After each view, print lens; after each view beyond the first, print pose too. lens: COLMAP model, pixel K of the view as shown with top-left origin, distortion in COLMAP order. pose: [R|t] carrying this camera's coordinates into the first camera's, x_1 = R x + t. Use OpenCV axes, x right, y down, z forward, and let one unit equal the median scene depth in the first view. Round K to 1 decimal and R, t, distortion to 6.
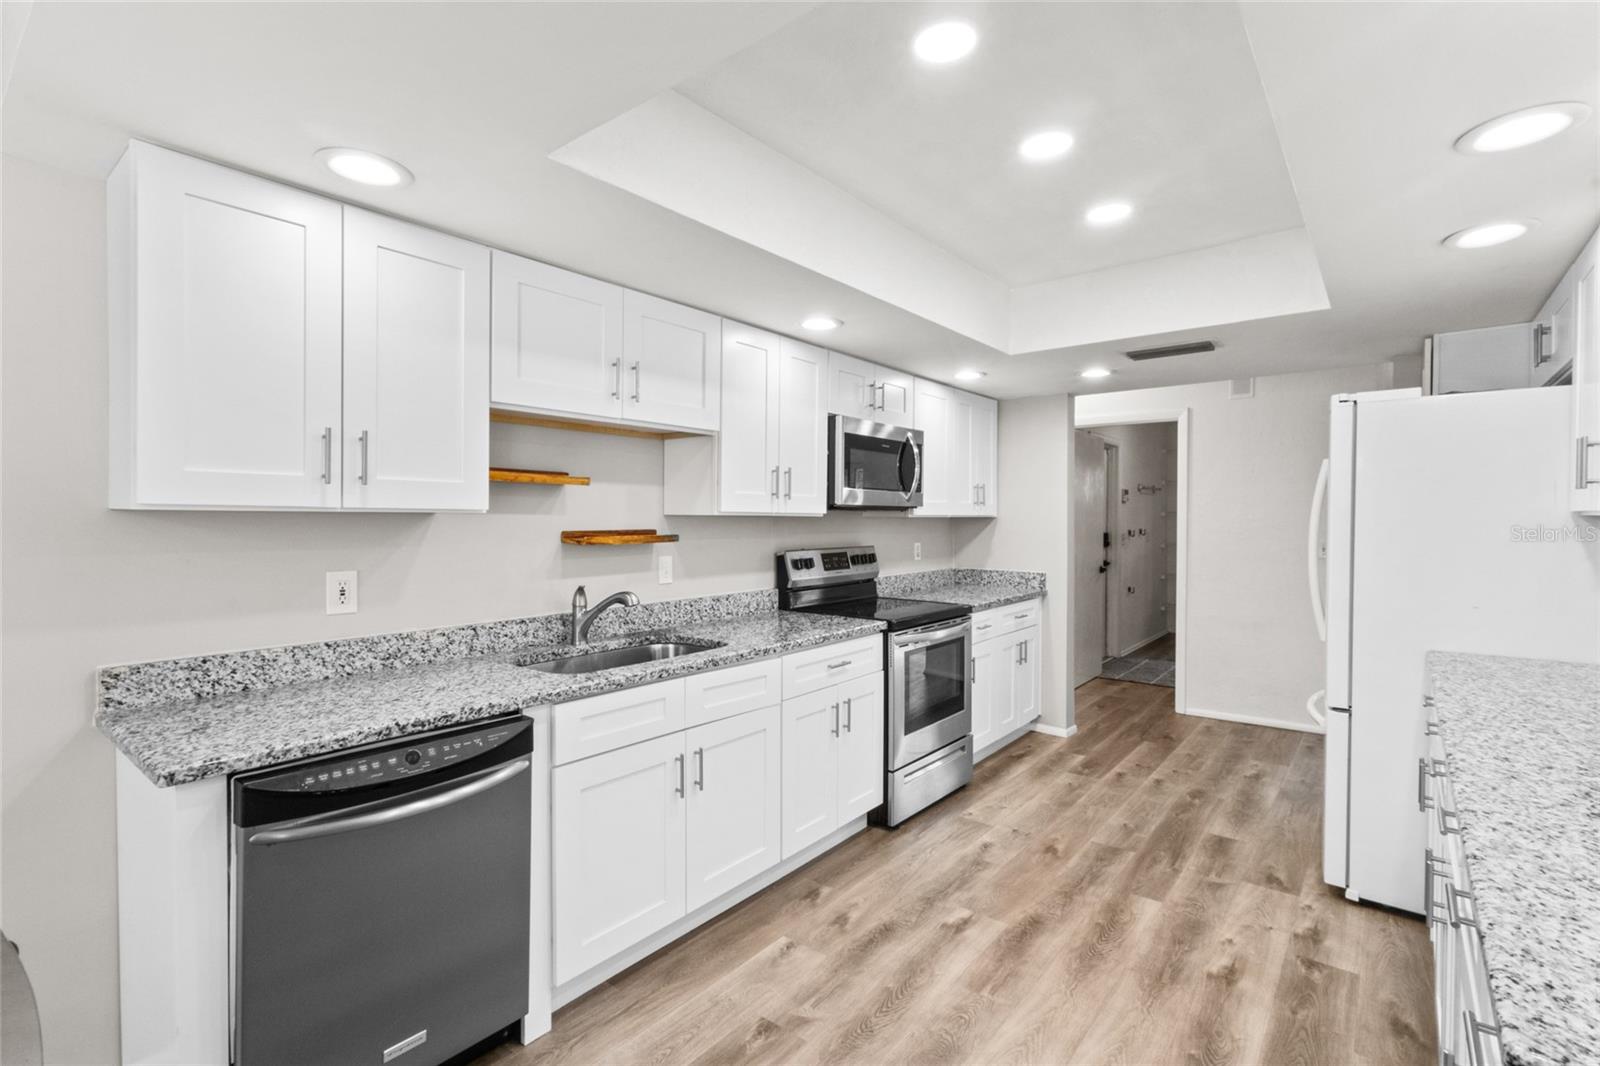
lens RADIAL K [[742.1, 0, 799.0], [0, 742.1, 525.7], [0, 0, 1]] dist [-0.001543, 0.010571]
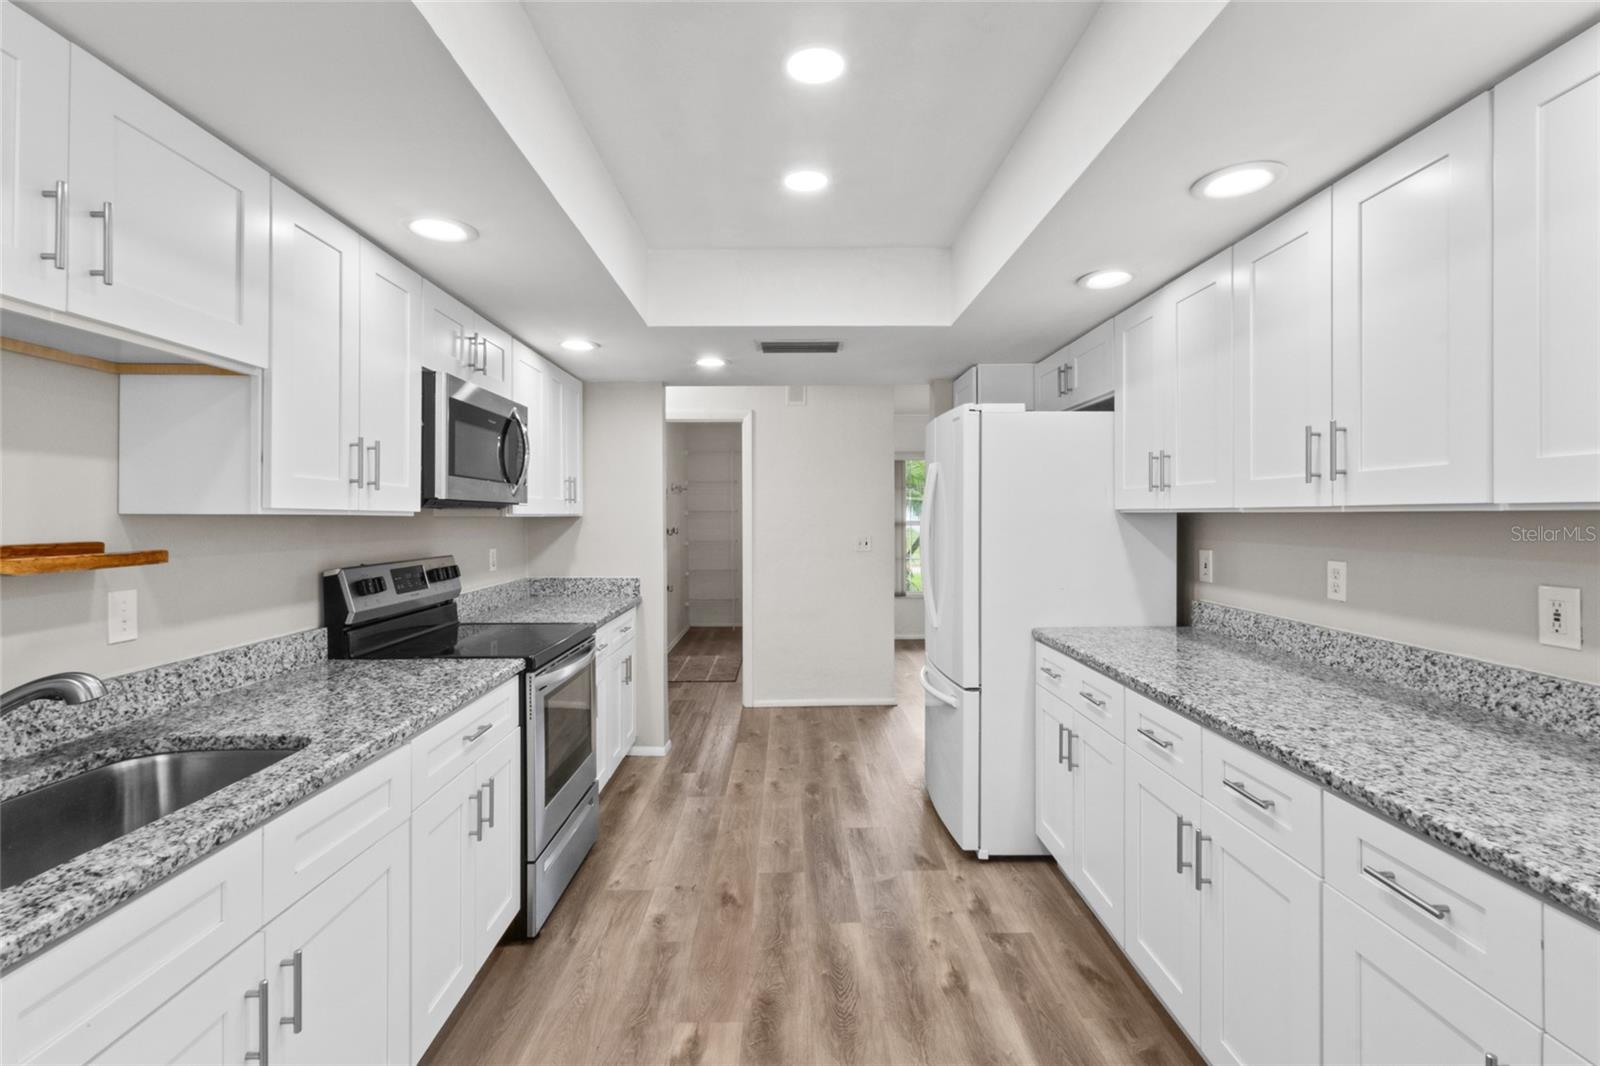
lens RADIAL K [[744.3, 0, 800.6], [0, 744.3, 514.1], [0, 0, 1]] dist [0.004893, 0.001501]
pose [[0.767315, -0.002367, 0.641266, -0.144800], [0.011823, 0.999875, -0.010456, -0.003003], [-0.641161, 0.015604, 0.767248, 0.256657]]
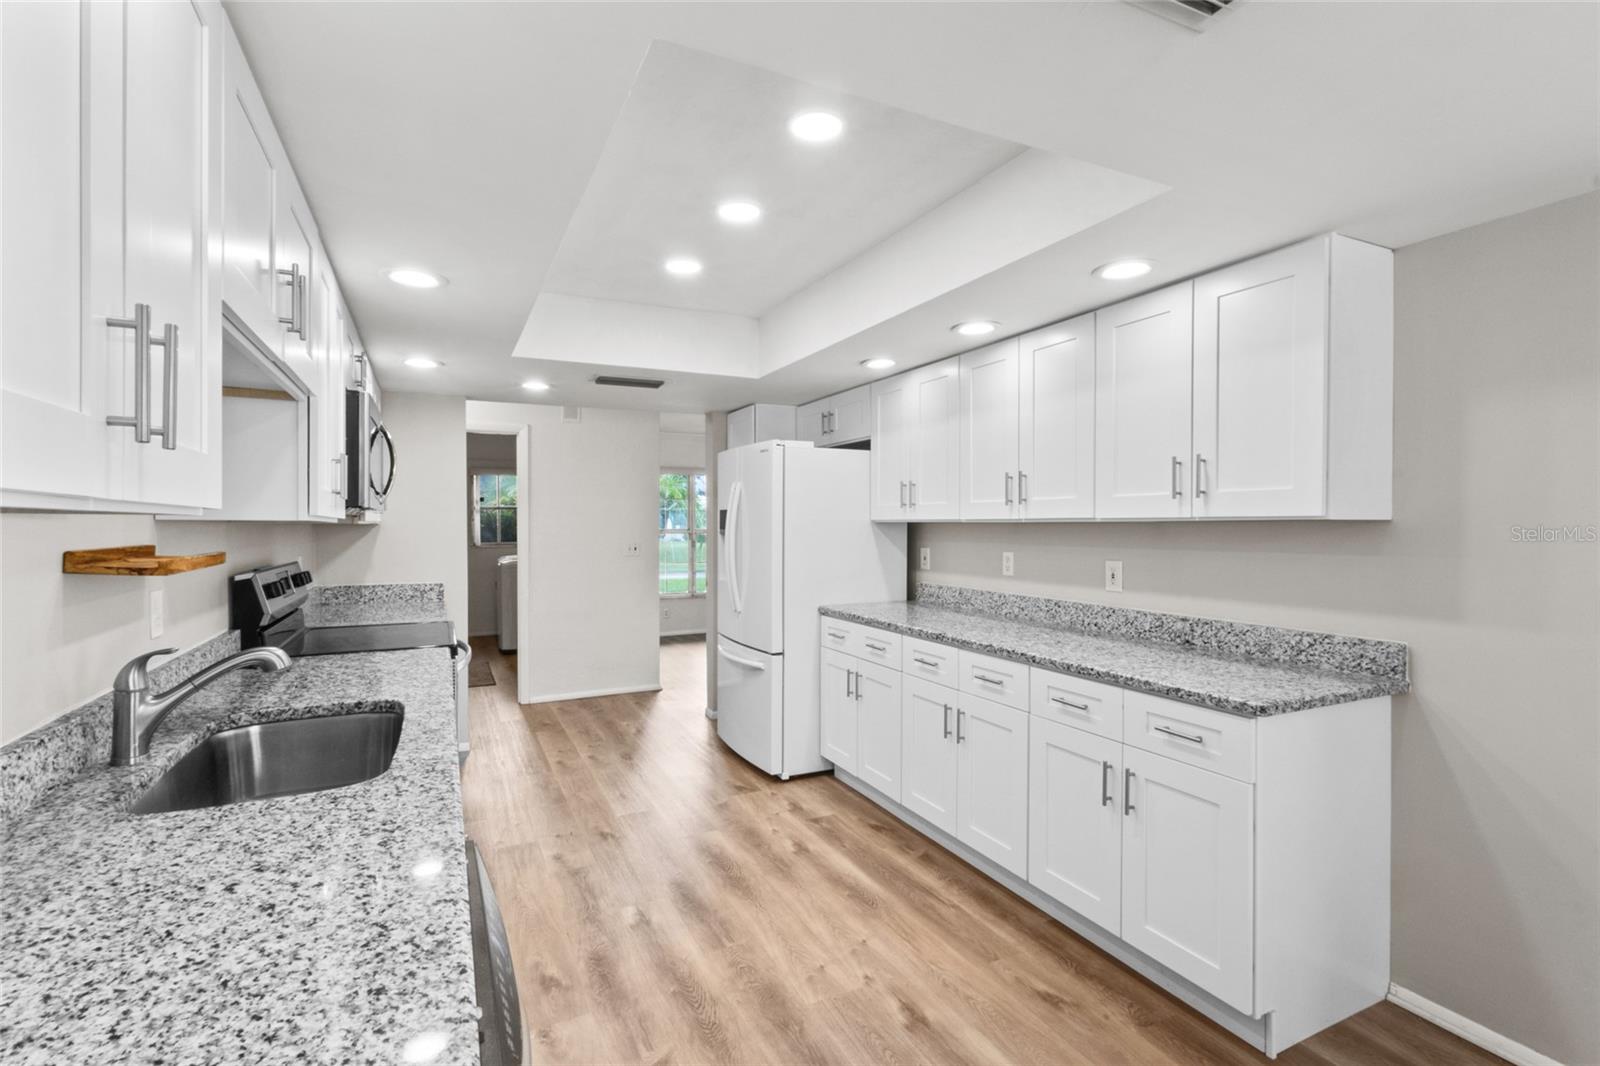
lens RADIAL K [[742.1, 0, 799.0], [0, 742.1, 525.7], [0, 0, 1]] dist [-0.001543, 0.010571]
pose [[0.422239, -0.003719, 0.906477, -0.482161], [0.011944, 0.999928, -0.001461, -0.003172], [-0.906406, 0.011444, 0.422253, 0.278657]]
